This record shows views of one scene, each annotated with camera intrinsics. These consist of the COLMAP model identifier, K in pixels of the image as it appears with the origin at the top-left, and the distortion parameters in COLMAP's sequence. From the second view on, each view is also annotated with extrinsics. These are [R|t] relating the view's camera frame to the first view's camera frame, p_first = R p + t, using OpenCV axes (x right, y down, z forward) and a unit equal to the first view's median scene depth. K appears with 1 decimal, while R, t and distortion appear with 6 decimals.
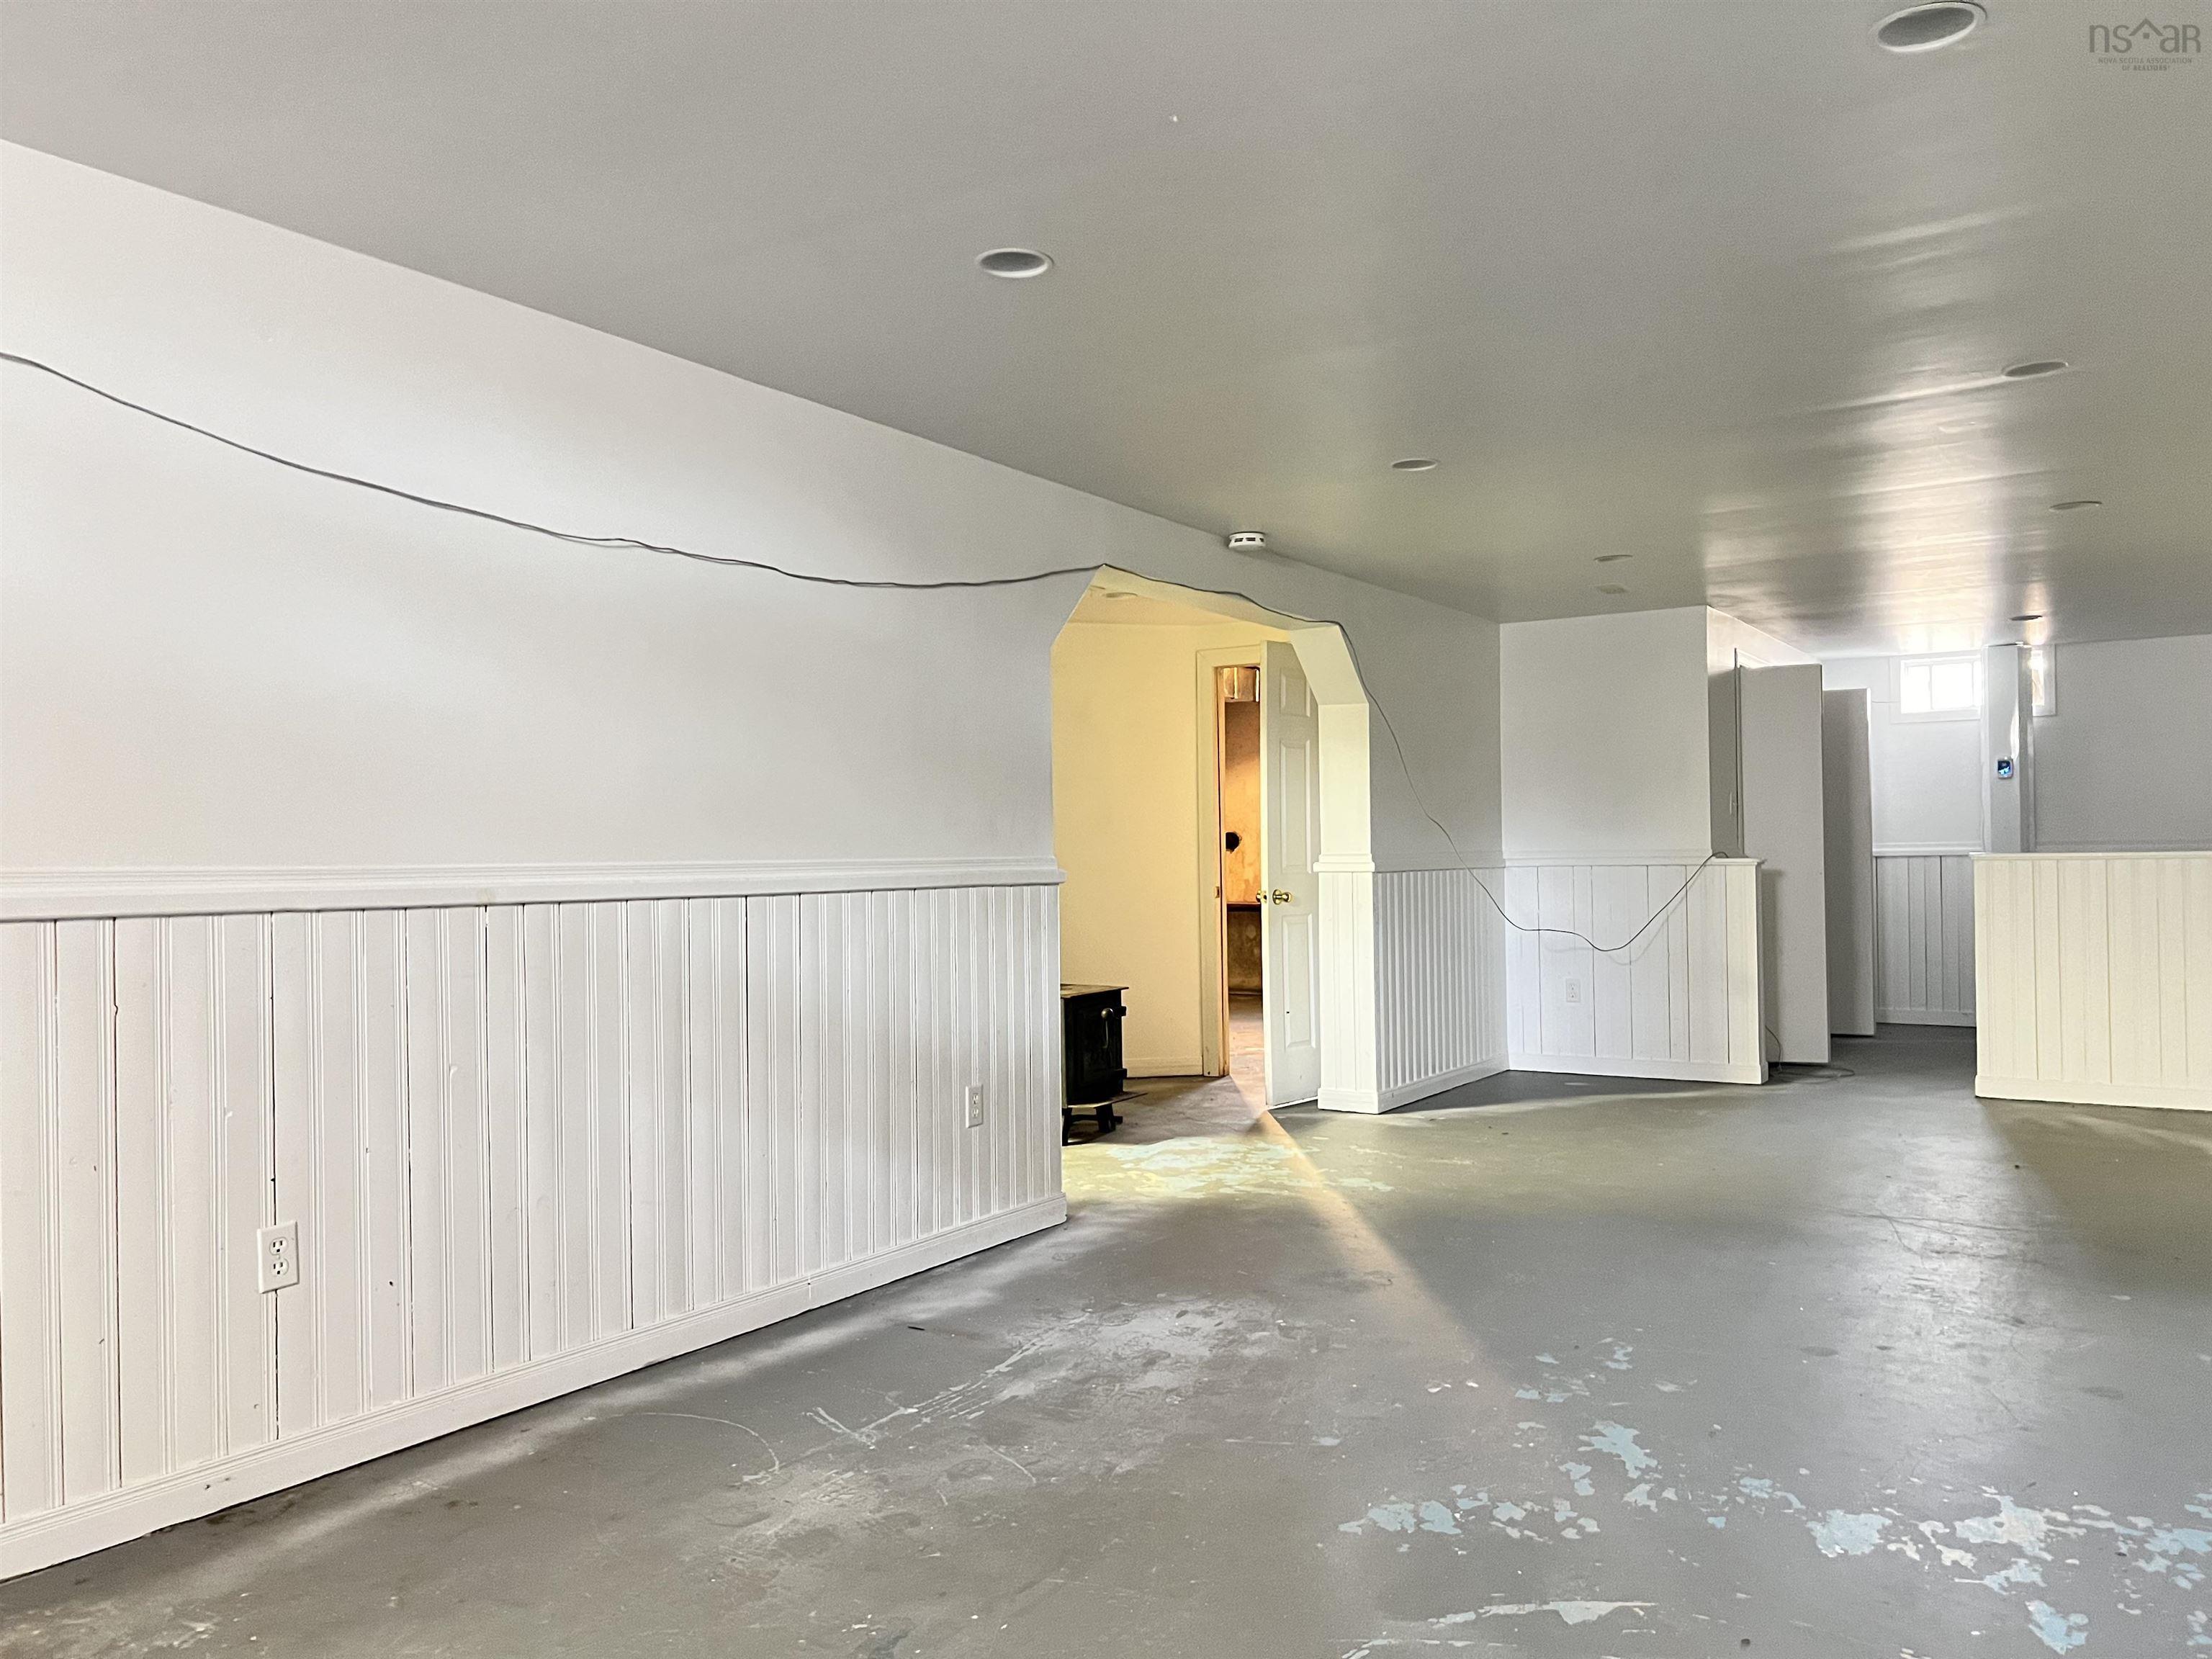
lens RADIAL K [[1682.3, 0, 1094.9], [0, 1682.3, 816.0], [0, 0, 1]] dist [0.064984, -0.068294]
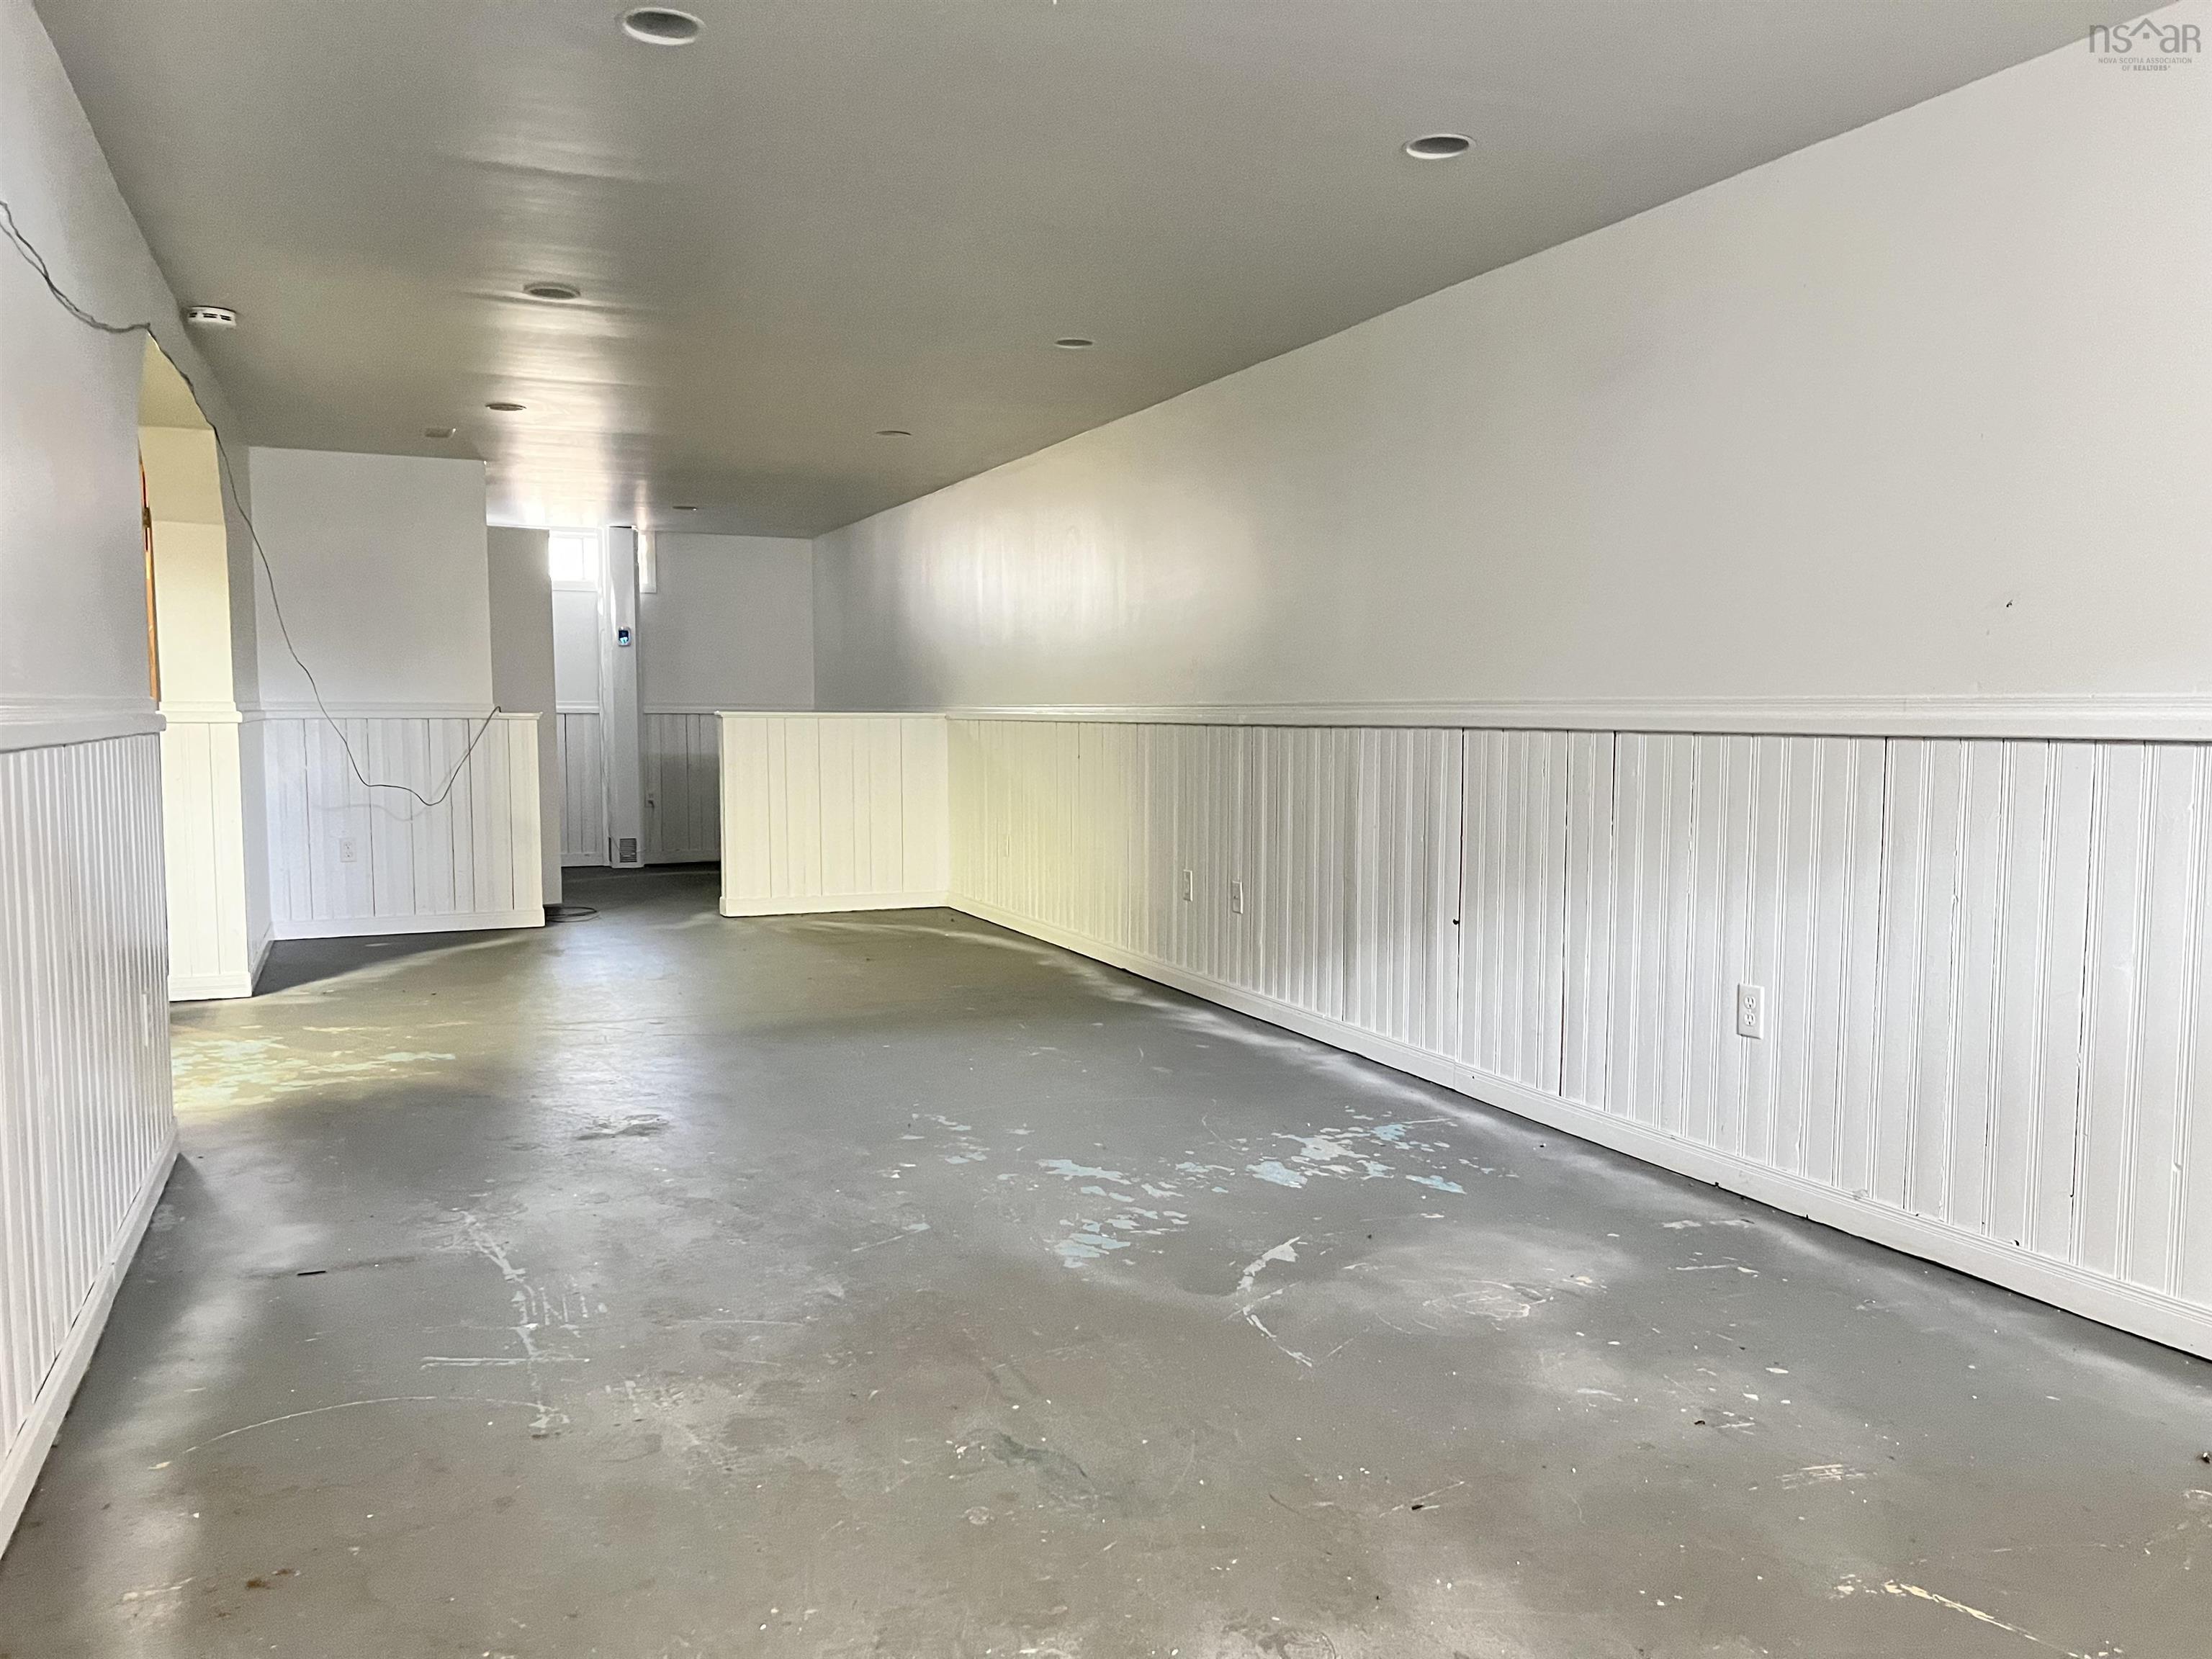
lens RADIAL K [[1682.3, 0, 1098.7], [0, 1682.3, 846.6], [0, 0, 1]] dist [0.064984, -0.068294]
pose [[0.548914, -0.053232, 0.834182, -0.712956], [-0.030436, 0.996036, 0.083588, 0.020929], [-0.835325, -0.071272, 0.545118, 0.309188]]
